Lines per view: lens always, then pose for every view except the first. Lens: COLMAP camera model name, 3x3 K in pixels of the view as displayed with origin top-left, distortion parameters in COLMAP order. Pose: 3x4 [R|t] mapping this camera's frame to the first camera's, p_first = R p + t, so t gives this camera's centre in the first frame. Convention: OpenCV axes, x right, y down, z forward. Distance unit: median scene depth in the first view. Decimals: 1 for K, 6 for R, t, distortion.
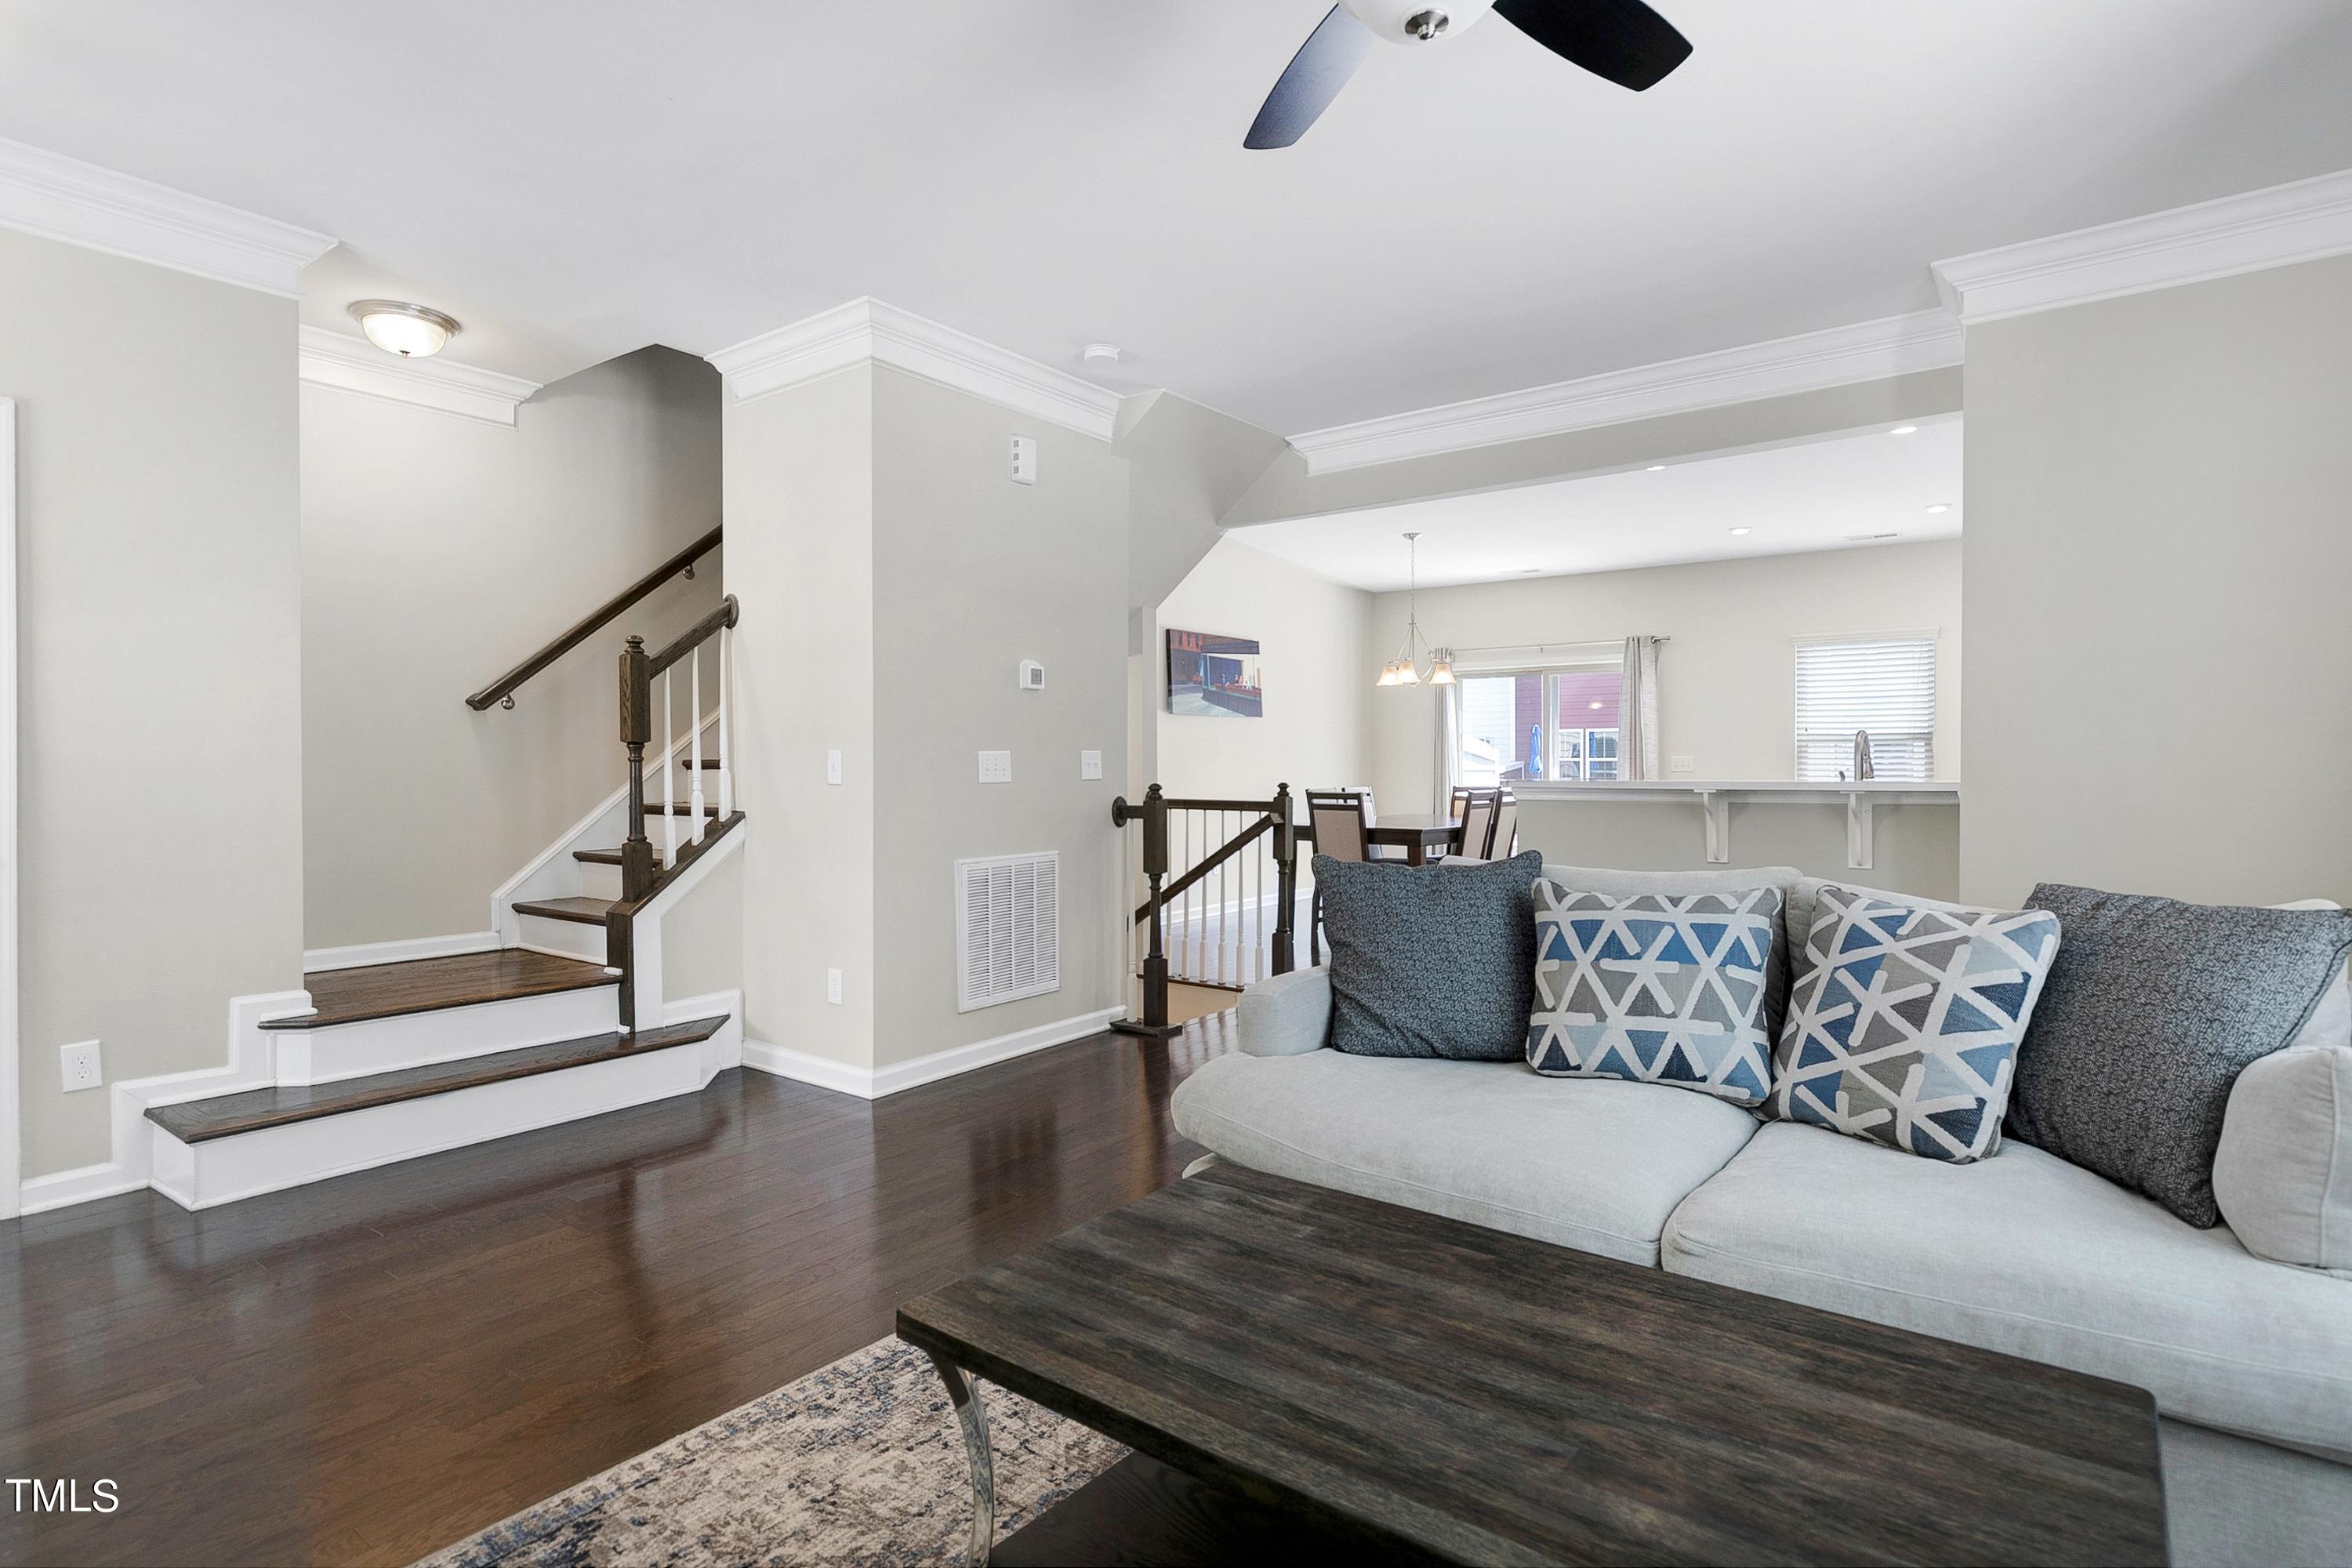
lens RADIAL K [[1161.4, 0, 1176.0], [0, 1161.4, 784.0], [0, 0, 1]] dist [-0.003978, -0.000399]
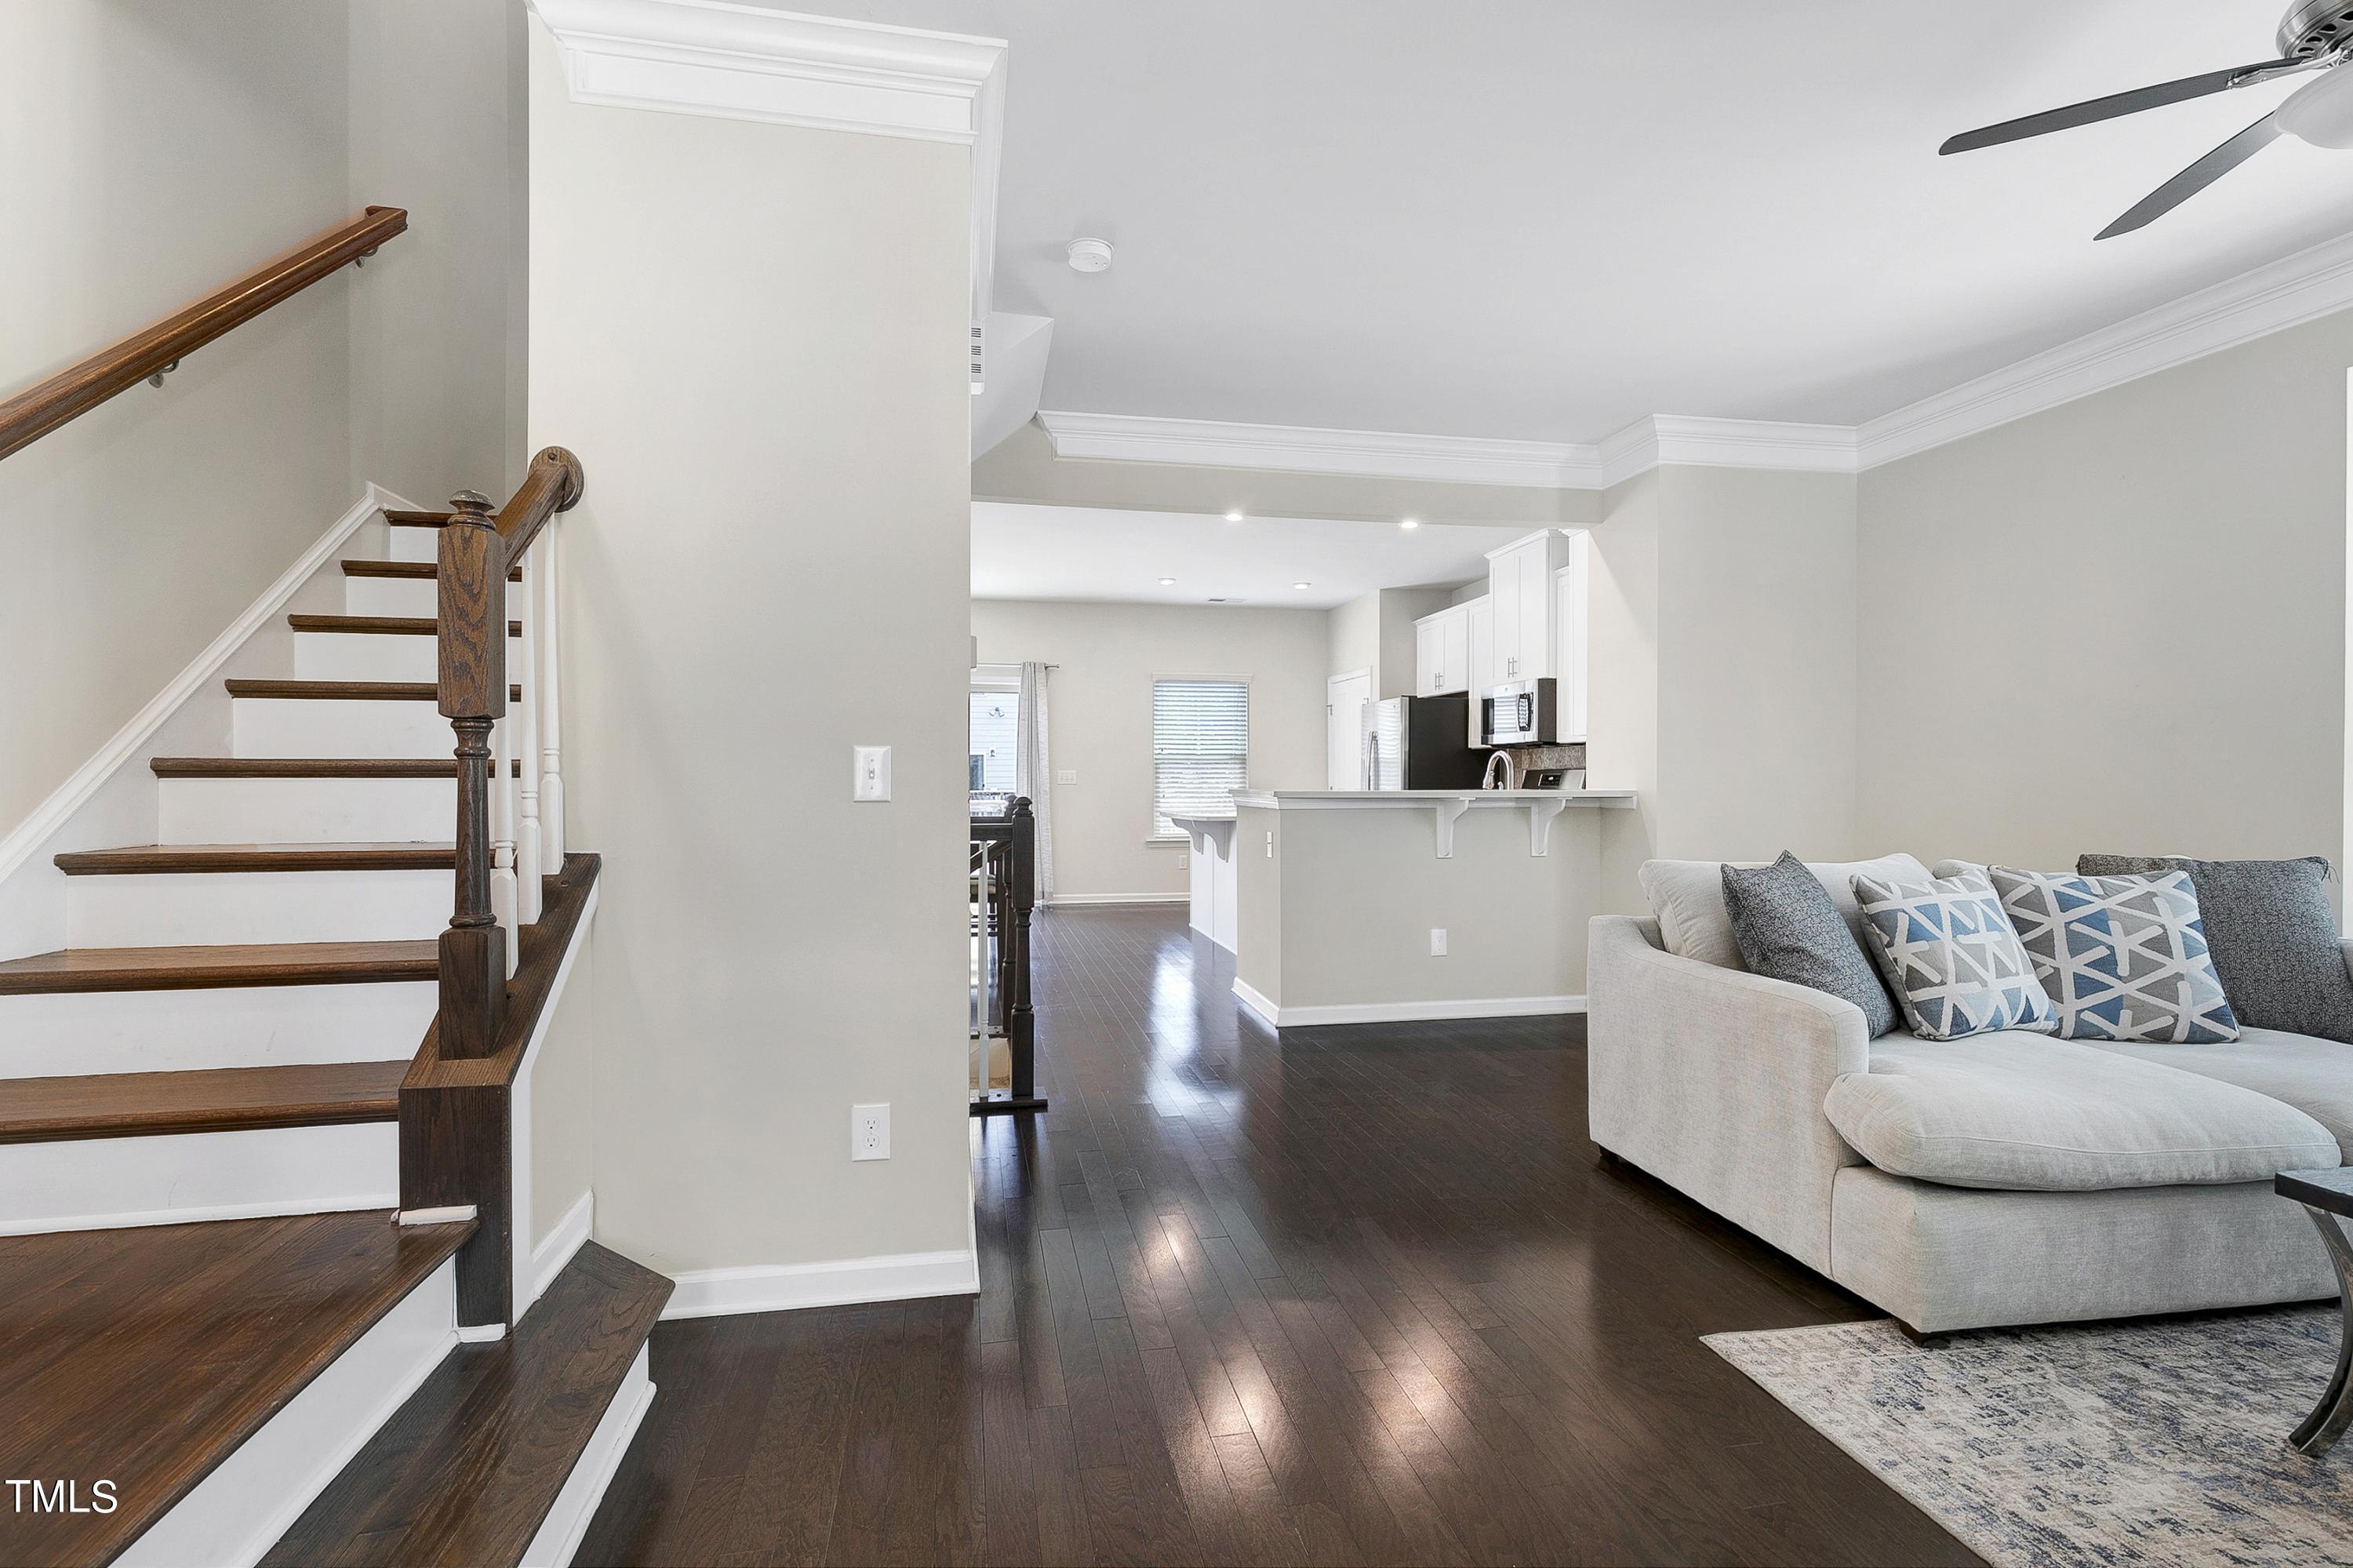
lens RADIAL K [[1055.8, 0, 1176.5], [0, 1055.8, 784.0], [0, 0, 1]] dist [0.002535, 0.000384]
pose [[0.681999, 0.000188, 0.731353, -1.065622], [0.007792, 0.999941, -0.007524, -0.005895], [-0.731311, 0.010830, 0.681958, 0.901576]]
